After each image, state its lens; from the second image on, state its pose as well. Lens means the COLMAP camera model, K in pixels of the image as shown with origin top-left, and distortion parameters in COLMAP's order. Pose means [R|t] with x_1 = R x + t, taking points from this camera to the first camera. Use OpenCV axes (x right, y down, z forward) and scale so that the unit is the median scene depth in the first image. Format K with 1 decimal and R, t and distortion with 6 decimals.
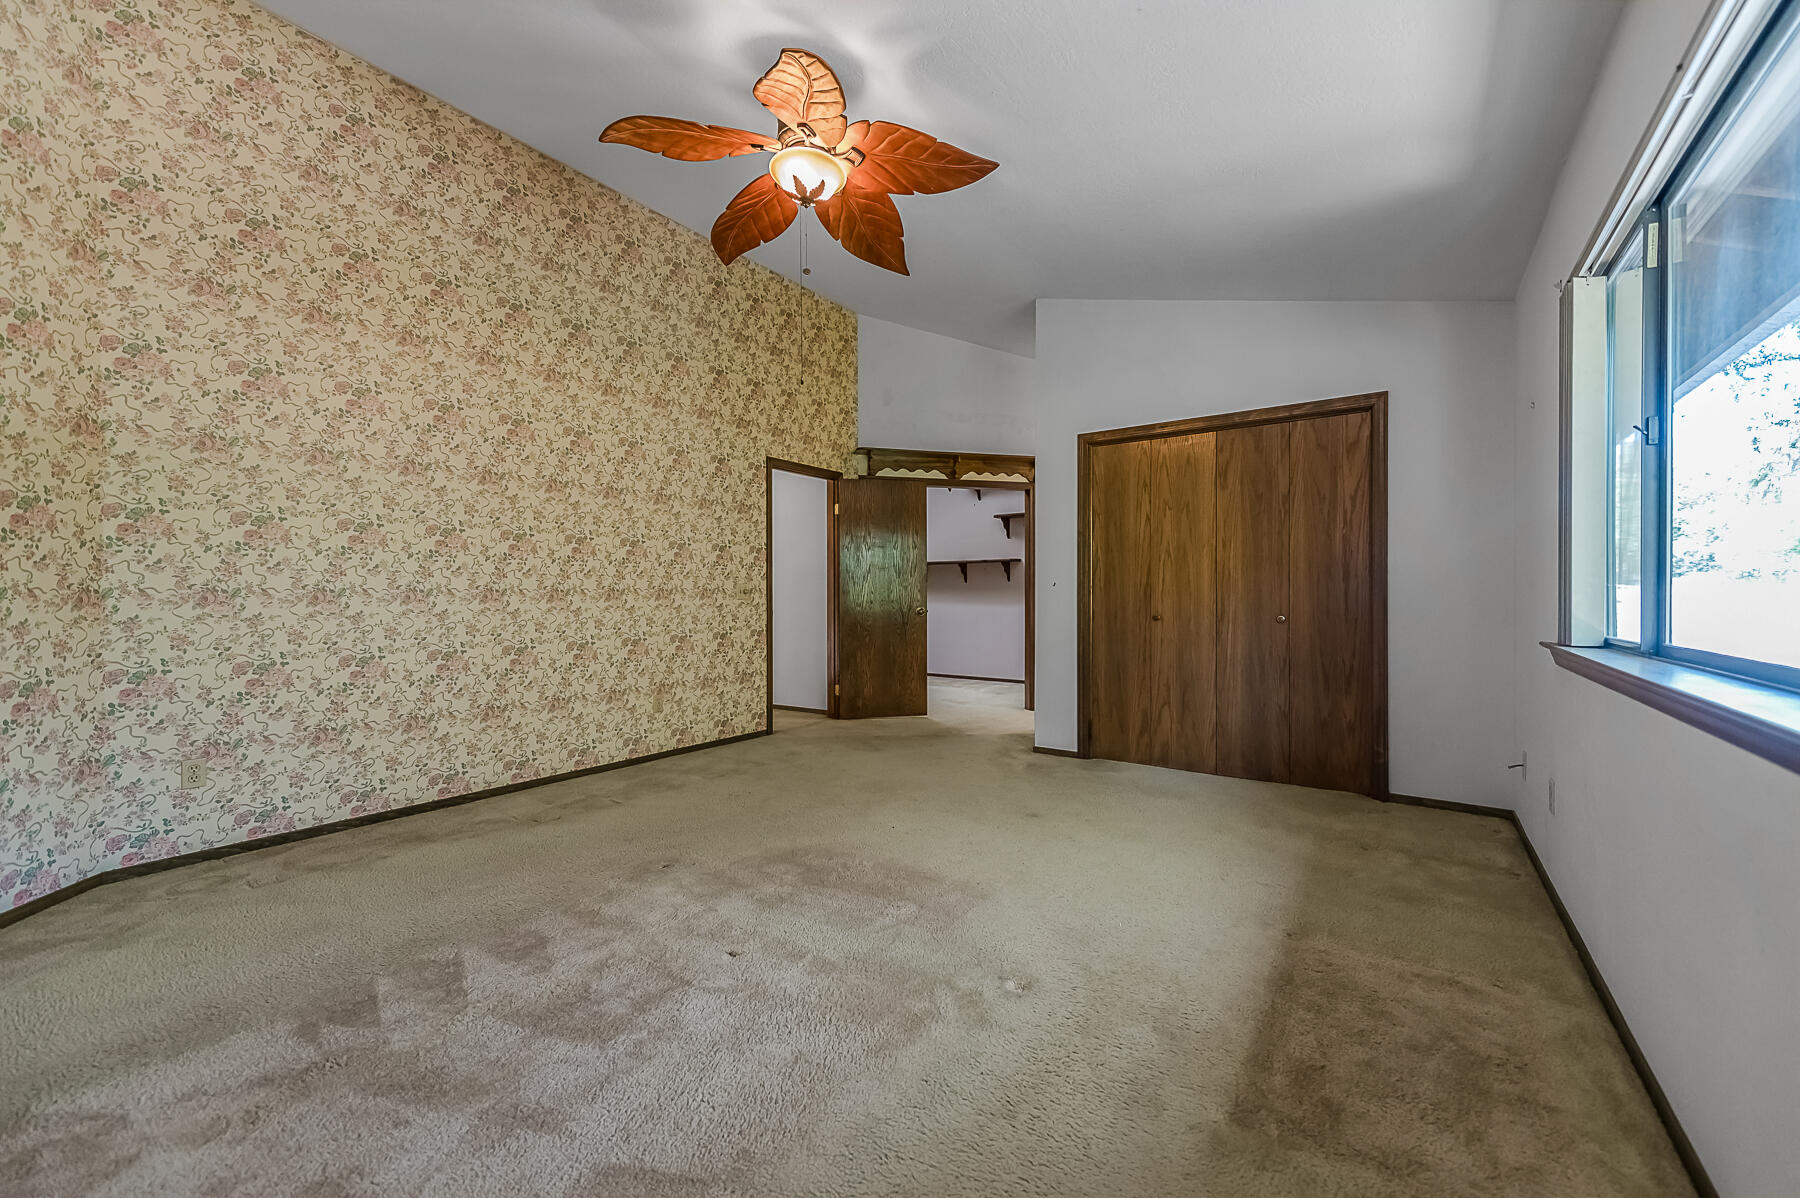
lens RADIAL K [[709.6, 0, 900.0], [0, 709.6, 599.0], [0, 0, 1]] dist [-0.000396, -0.000026]
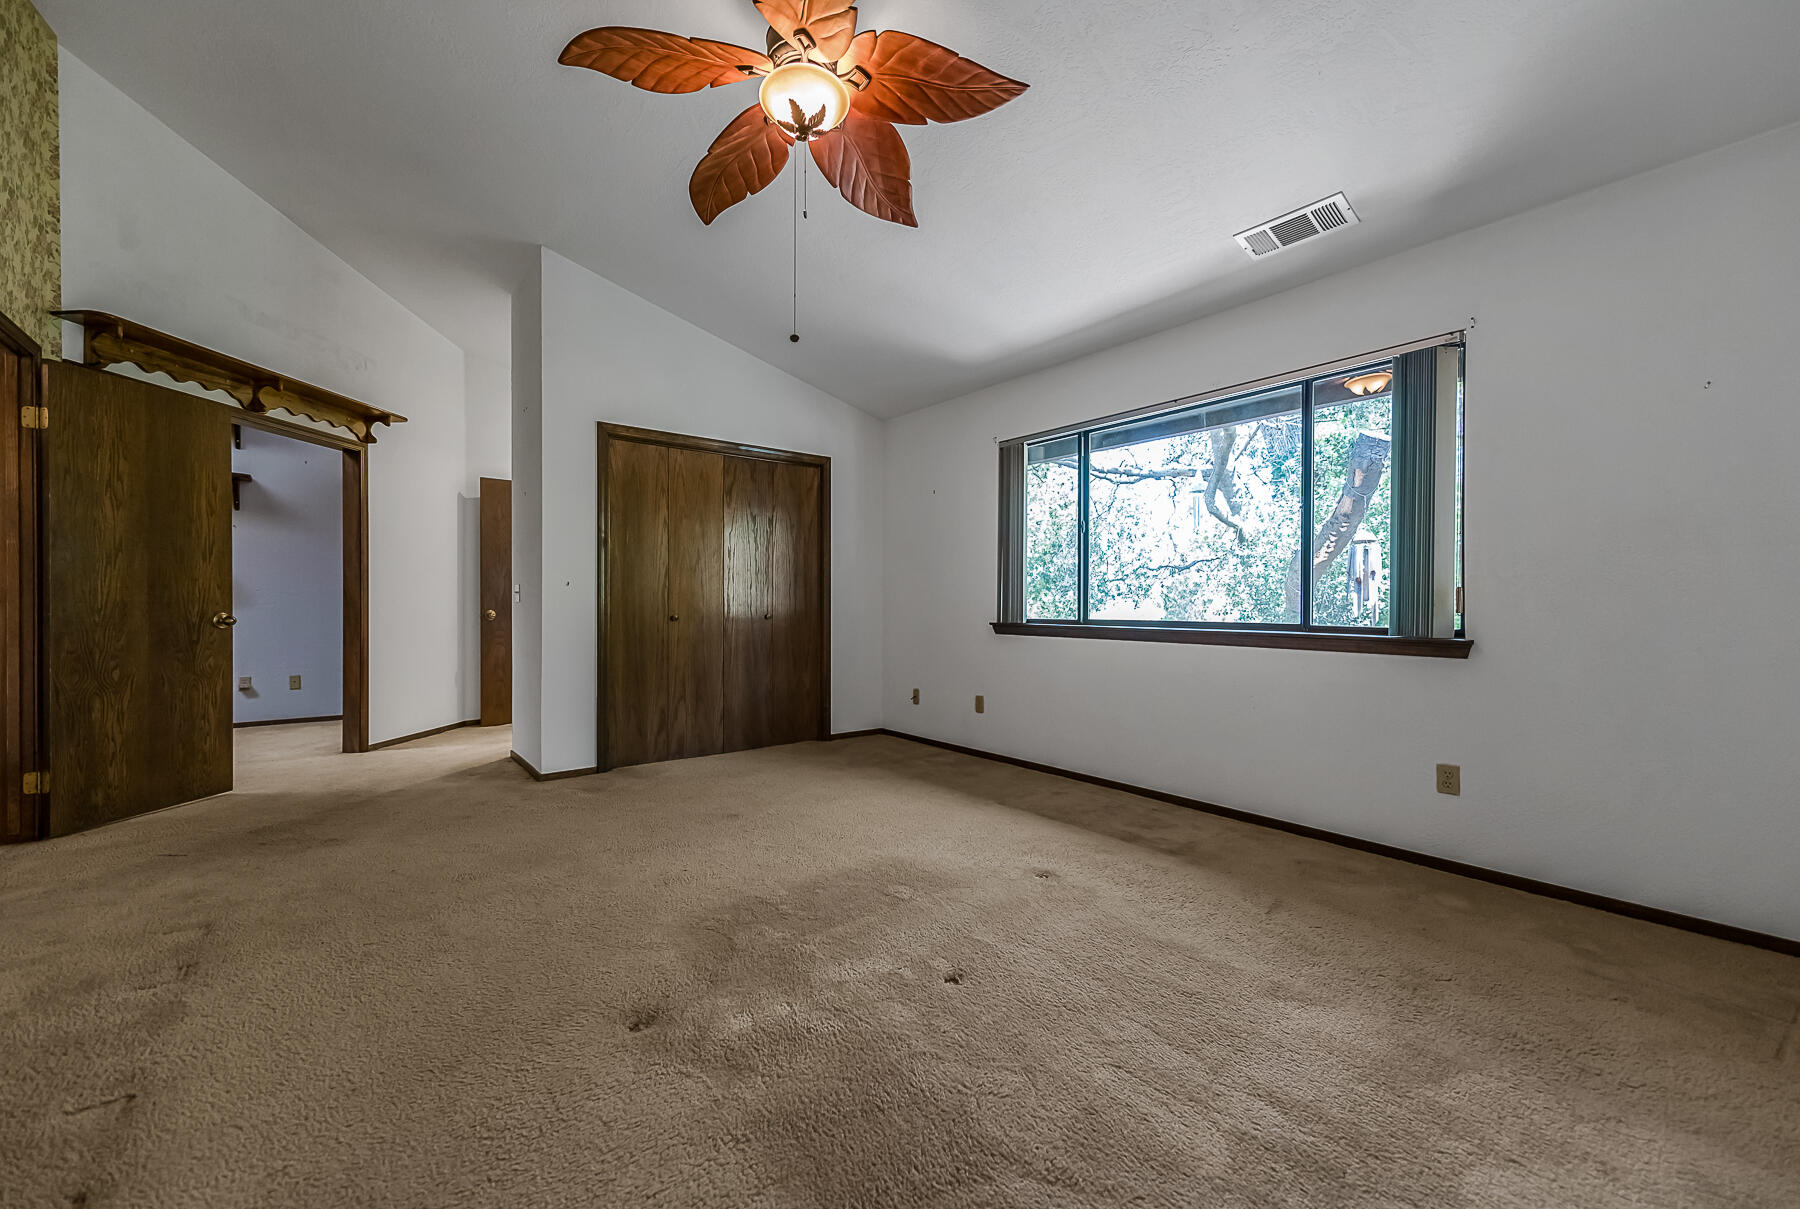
lens RADIAL K [[699.6, 0, 900.0], [0, 699.6, 604.5], [0, 0, 1]] dist [0.000766, -0.000192]
pose [[0.275739, 0.001688, 0.961231, -0.541873], [0.001436, 0.999997, -0.002168, 0.008918], [-0.961231, 0.001978, 0.275736, 0.395381]]
